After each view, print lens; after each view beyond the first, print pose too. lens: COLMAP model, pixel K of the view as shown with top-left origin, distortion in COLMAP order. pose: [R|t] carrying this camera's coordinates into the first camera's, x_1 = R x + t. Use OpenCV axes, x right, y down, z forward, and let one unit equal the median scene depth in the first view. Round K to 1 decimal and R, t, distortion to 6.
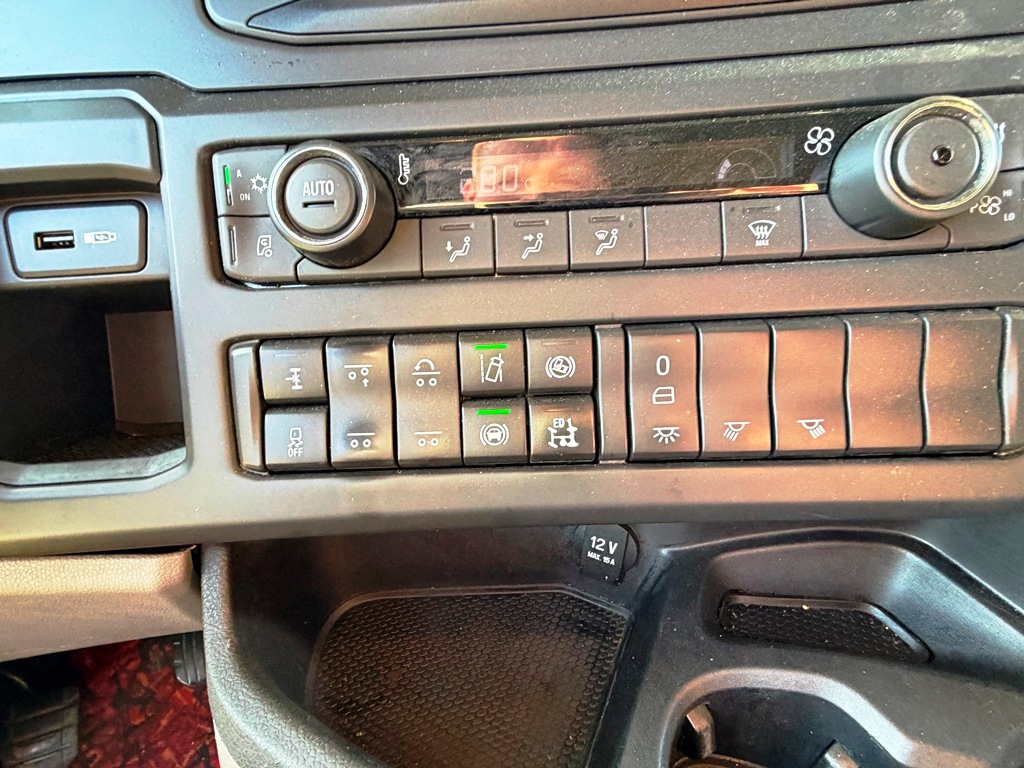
lens RADIAL K [[524.5, 0, 512.0], [0, 524.5, 384.0], [0, 0, 1]] dist [0.003637, 0.002088]
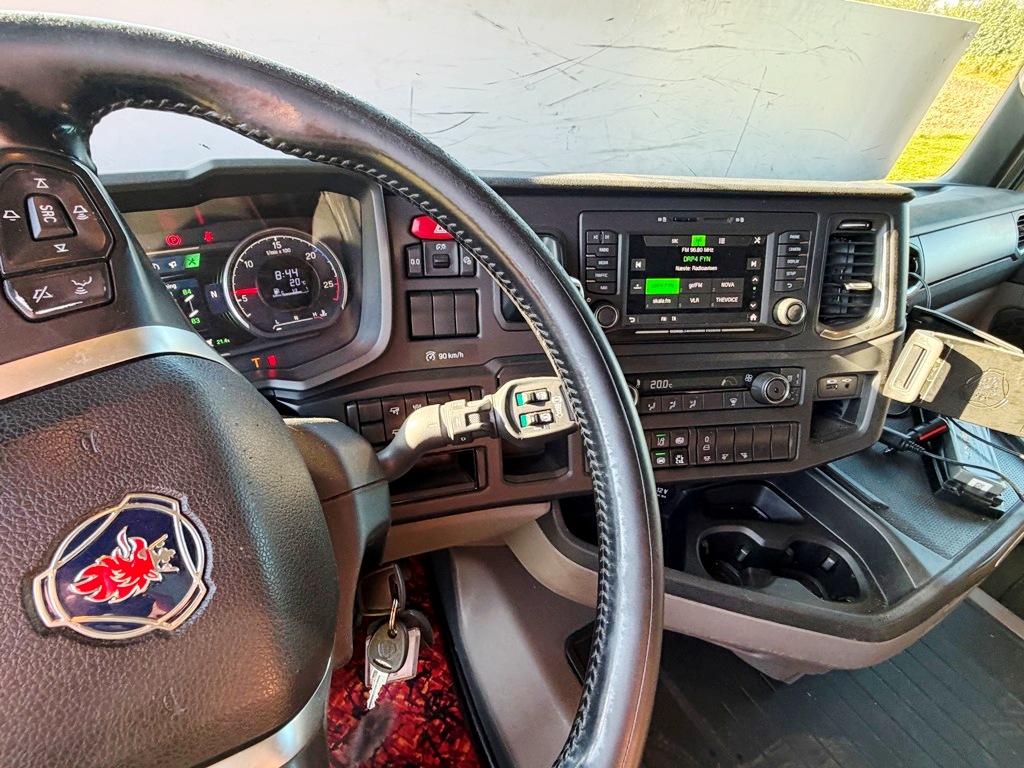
lens RADIAL K [[524.5, 0, 512.0], [0, 524.5, 384.0], [0, 0, 1]] dist [0.003637, 0.002088]
pose [[0.980322, -0.016846, 0.196685, -1.413465], [0.001815, 0.997079, 0.076352, -0.569553], [-0.197397, -0.074493, 0.977489, -1.817733]]
